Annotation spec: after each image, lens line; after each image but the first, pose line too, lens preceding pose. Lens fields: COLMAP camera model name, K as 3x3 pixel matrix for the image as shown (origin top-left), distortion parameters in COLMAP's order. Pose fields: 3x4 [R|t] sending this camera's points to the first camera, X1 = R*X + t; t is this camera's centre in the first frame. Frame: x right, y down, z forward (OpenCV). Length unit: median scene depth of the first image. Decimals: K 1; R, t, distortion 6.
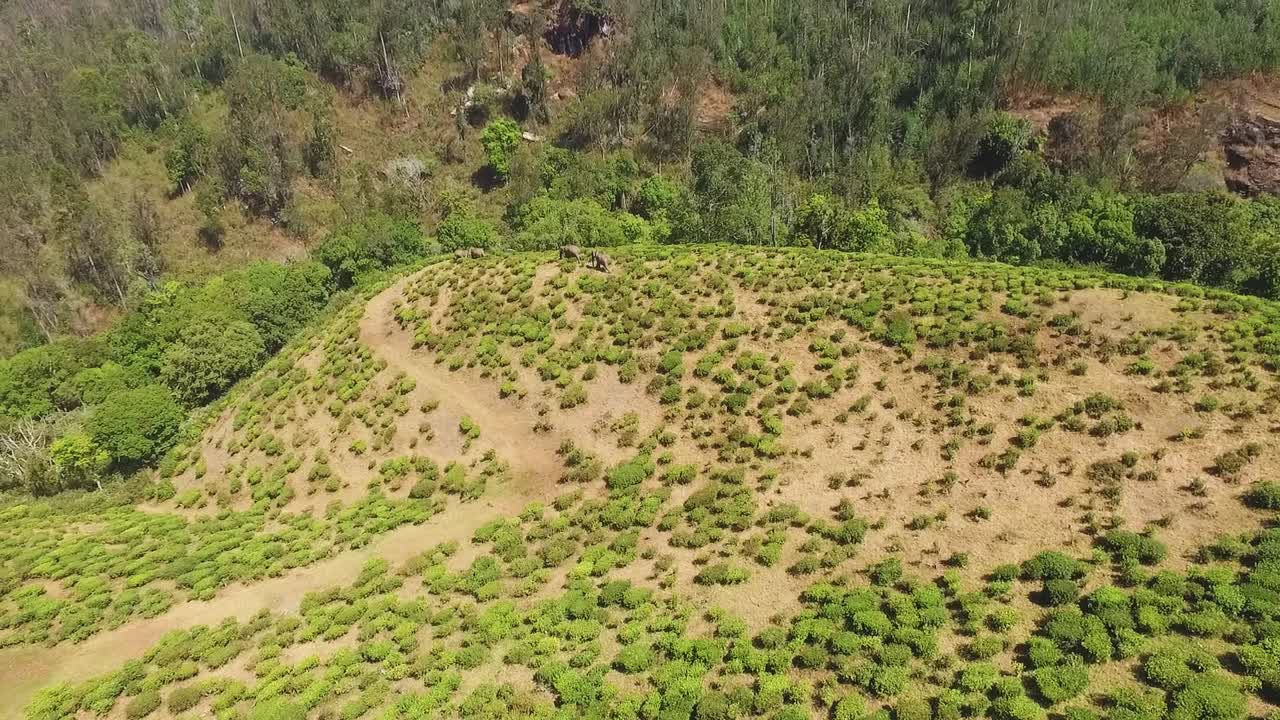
lens RADIAL K [[791.6, 0, 640.0], [0, 791.6, 360.0], [0, 0, 1]] dist [-0.002349, 0.019066]
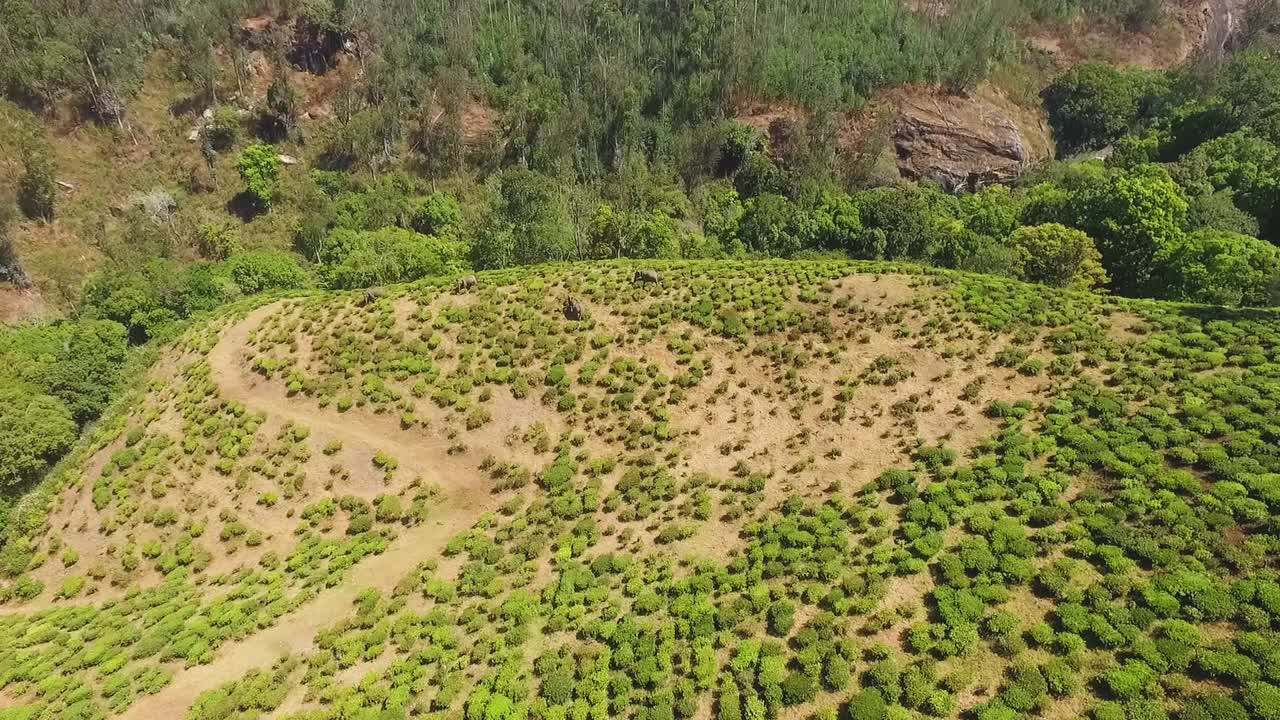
lens RADIAL K [[791.6, 0, 640.0], [0, 791.6, 360.0], [0, 0, 1]] dist [-0.002349, 0.019066]
pose [[0.937790, -0.138476, 0.318392, -0.202887], [0.134136, 0.990322, 0.035630, -0.042086], [-0.320245, 0.009294, 0.947289, -0.141331]]
